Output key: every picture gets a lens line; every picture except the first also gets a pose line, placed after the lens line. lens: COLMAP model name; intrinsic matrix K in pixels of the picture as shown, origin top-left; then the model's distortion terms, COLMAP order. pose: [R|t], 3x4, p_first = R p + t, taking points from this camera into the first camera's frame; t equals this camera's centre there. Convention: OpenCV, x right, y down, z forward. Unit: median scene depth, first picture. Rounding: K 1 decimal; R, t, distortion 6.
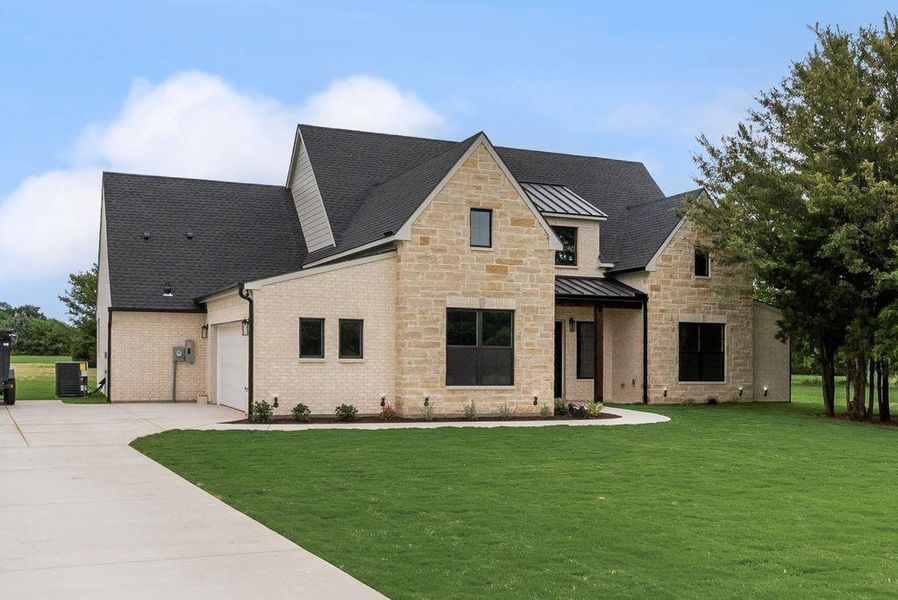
lens RADIAL K [[364.8, 0, 450.8], [0, 364.8, 292.2], [0, 0, 1]] dist [0.001468, 0.000067]
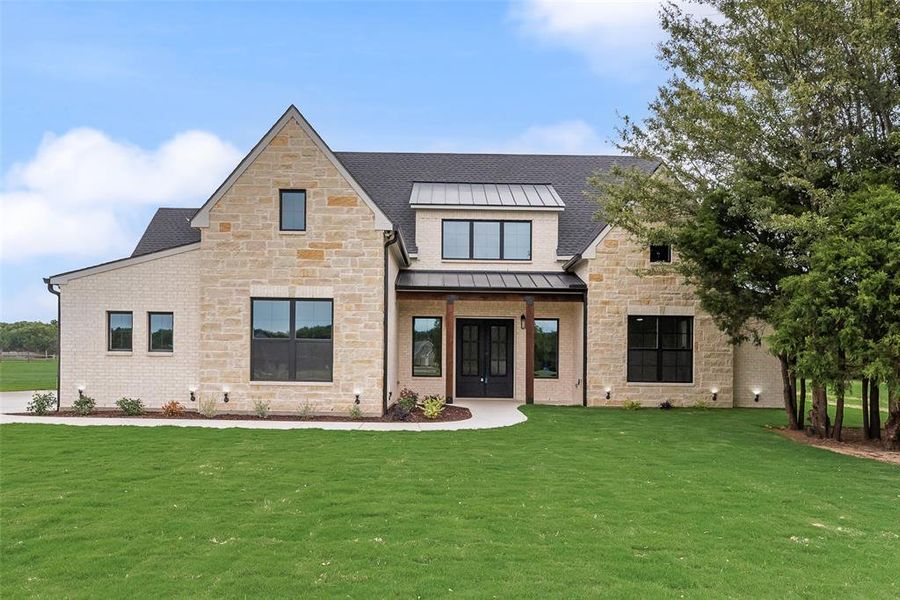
lens RADIAL K [[326.6, 0, 449.7], [0, 326.6, 303.3], [0, 0, 1]] dist [0.000479, 0.000086]
pose [[0.983107, -0.030087, -0.180544, 0.599097], [0.030877, 0.999522, 0.001566, 0.067718], [0.180410, -0.007115, 0.983566, 0.253840]]
